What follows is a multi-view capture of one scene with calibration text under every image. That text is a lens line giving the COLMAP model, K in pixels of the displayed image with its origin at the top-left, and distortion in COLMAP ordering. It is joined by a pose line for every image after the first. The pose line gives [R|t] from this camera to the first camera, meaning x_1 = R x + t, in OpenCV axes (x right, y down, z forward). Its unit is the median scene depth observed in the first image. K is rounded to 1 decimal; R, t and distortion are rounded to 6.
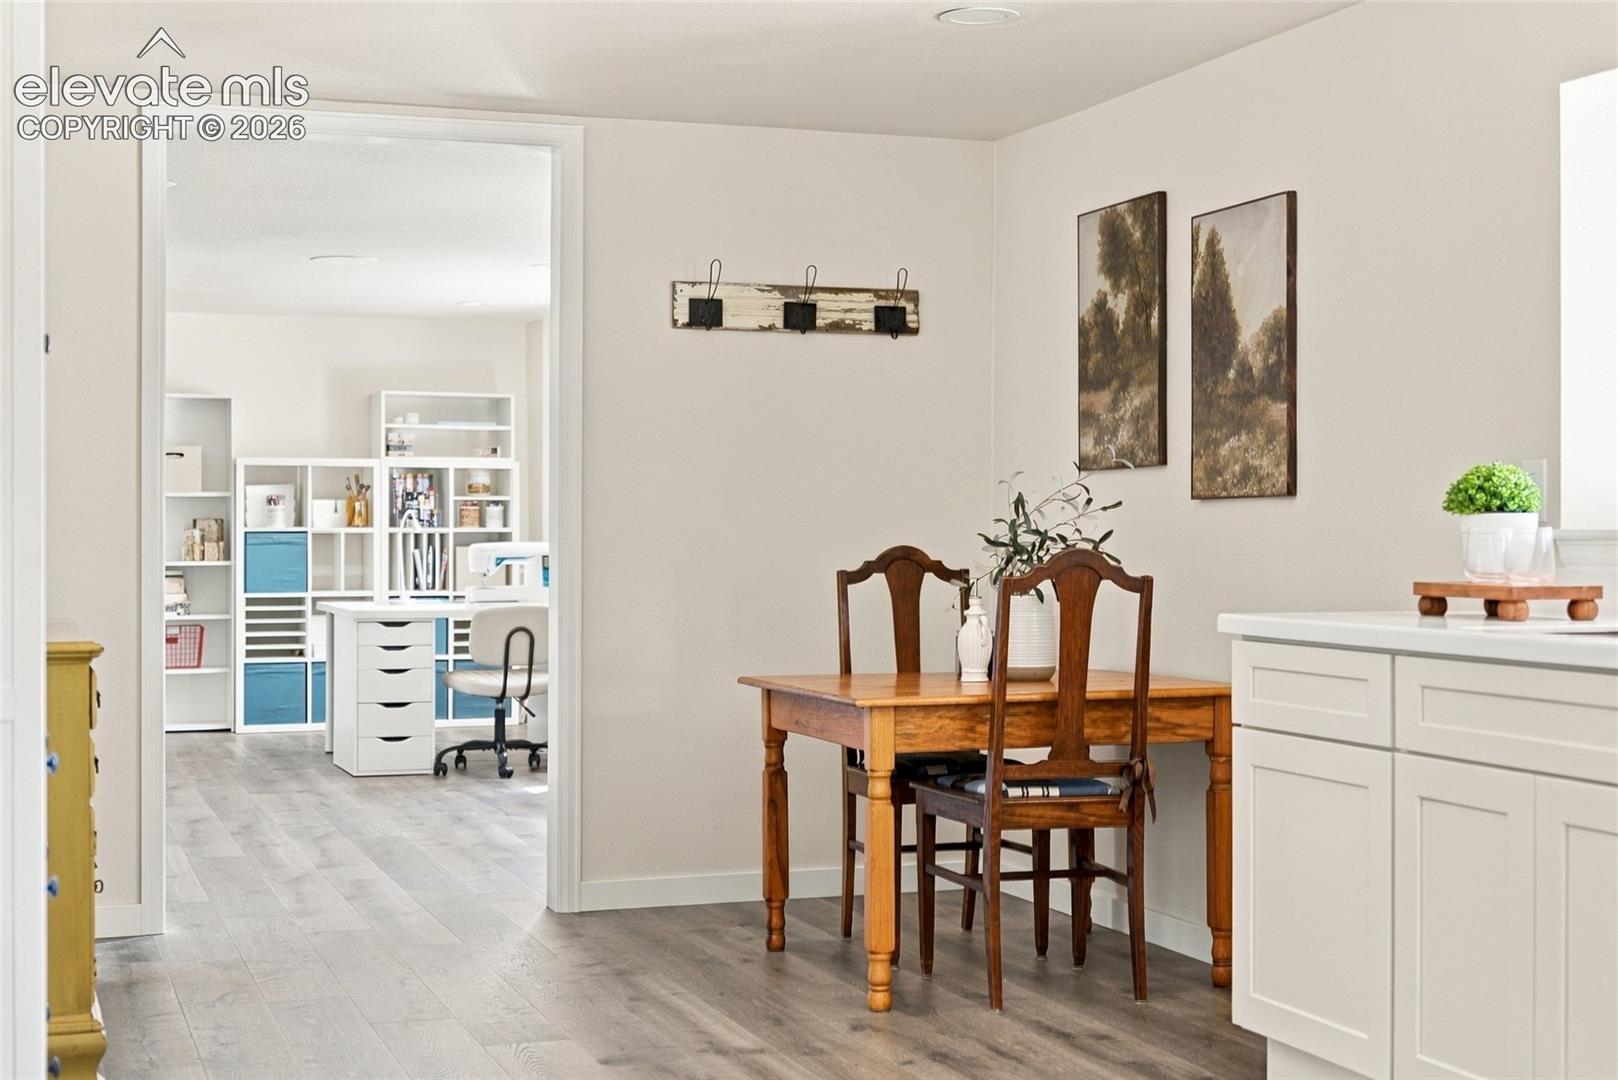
lens RADIAL K [[2250.6, 0, 810.5], [0, 2250.6, 515.2], [0, 0, 1]] dist [0.034940, 0.044523]
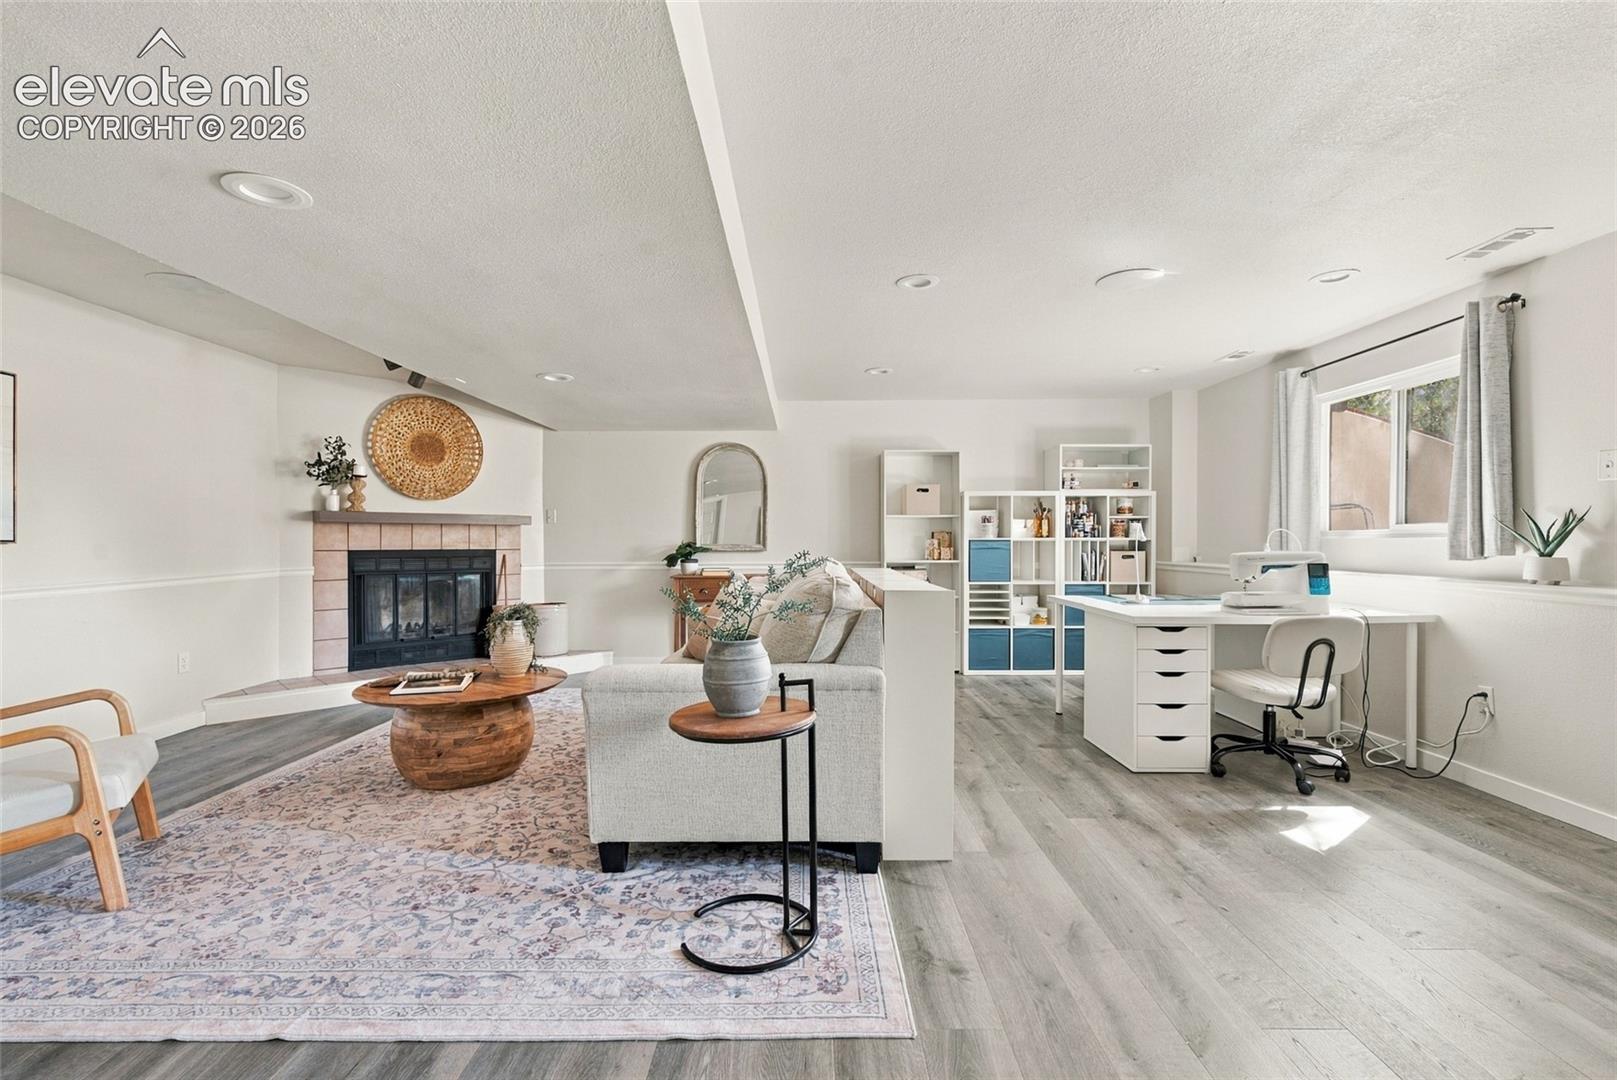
lens RADIAL K [[708.9, 0, 808.5], [0, 708.9, 540.0], [0, 0, 1]] dist [0.001253, 0.000210]
pose [[0.939562, -0.001624, -0.342376, -0.187783], [0.004174, 0.999969, 0.006711, 0.003255], [0.342355, -0.007734, 0.939539, 0.517132]]
